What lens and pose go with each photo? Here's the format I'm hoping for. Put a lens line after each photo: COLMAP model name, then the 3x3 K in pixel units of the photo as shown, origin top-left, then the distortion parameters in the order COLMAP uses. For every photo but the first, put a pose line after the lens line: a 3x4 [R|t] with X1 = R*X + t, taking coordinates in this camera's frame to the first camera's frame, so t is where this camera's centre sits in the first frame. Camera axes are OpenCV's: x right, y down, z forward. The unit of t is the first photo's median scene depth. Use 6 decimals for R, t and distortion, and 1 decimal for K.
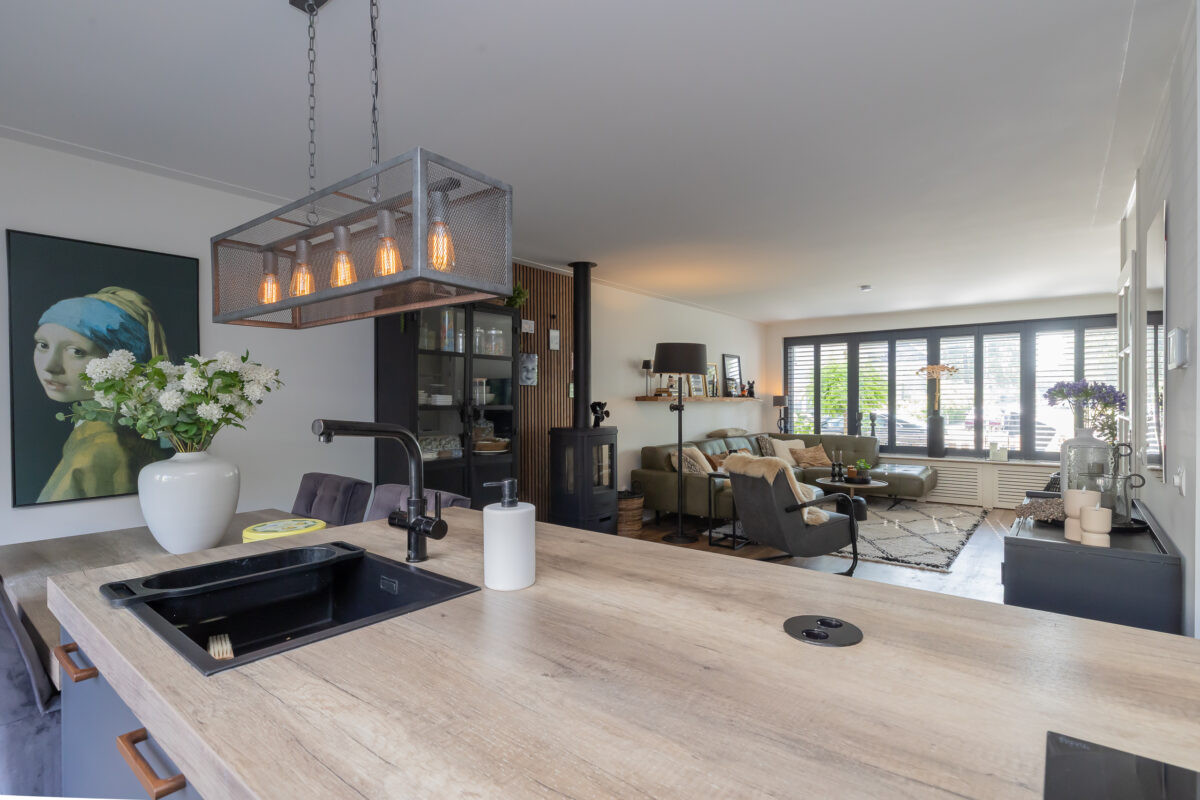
lens RADIAL K [[581.7, 0, 604.1], [0, 581.7, 404.2], [0, 0, 1]] dist [-0.003890, 0.000917]
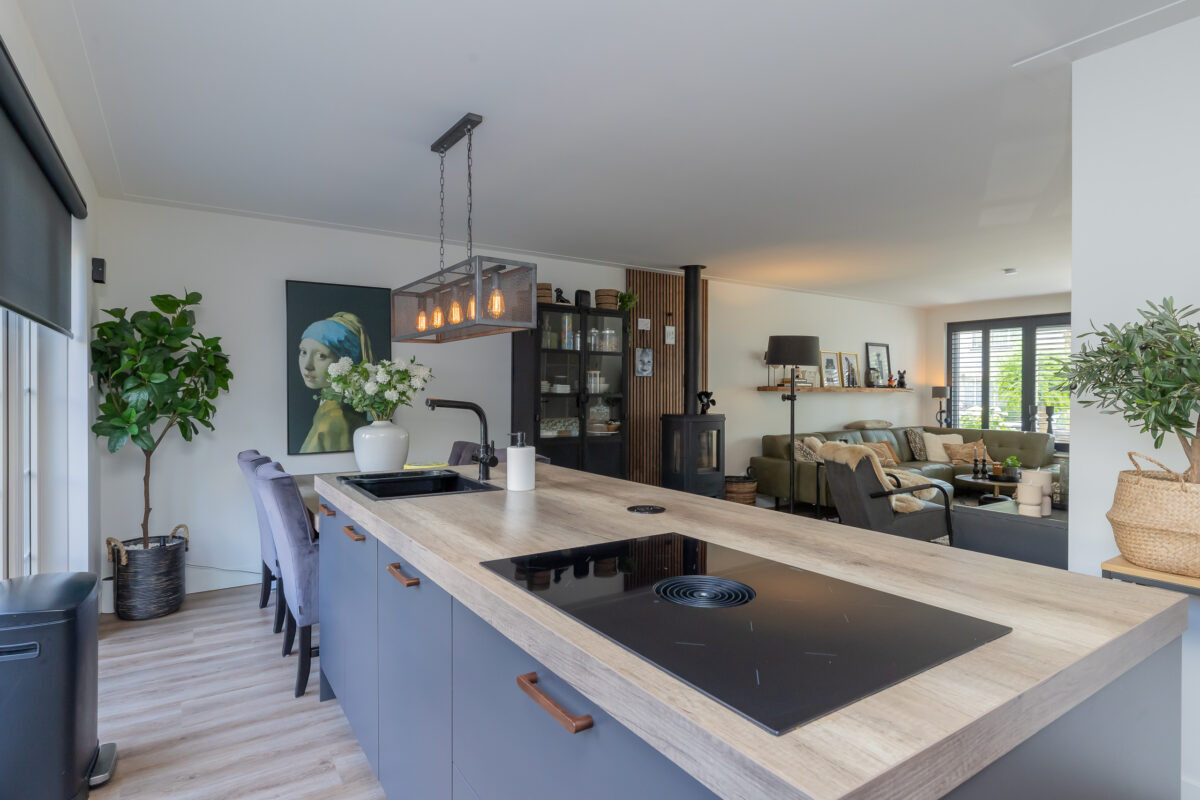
lens RADIAL K [[628.1, 0, 598.8], [0, 628.1, 394.0], [0, 0, 1]] dist [-0.001392, 0.000873]
pose [[0.952549, 0.008407, -0.304269, 0.192440], [-0.008337, 0.999964, 0.001529, 0.000887], [0.304271, 0.001080, 0.952585, -0.232723]]
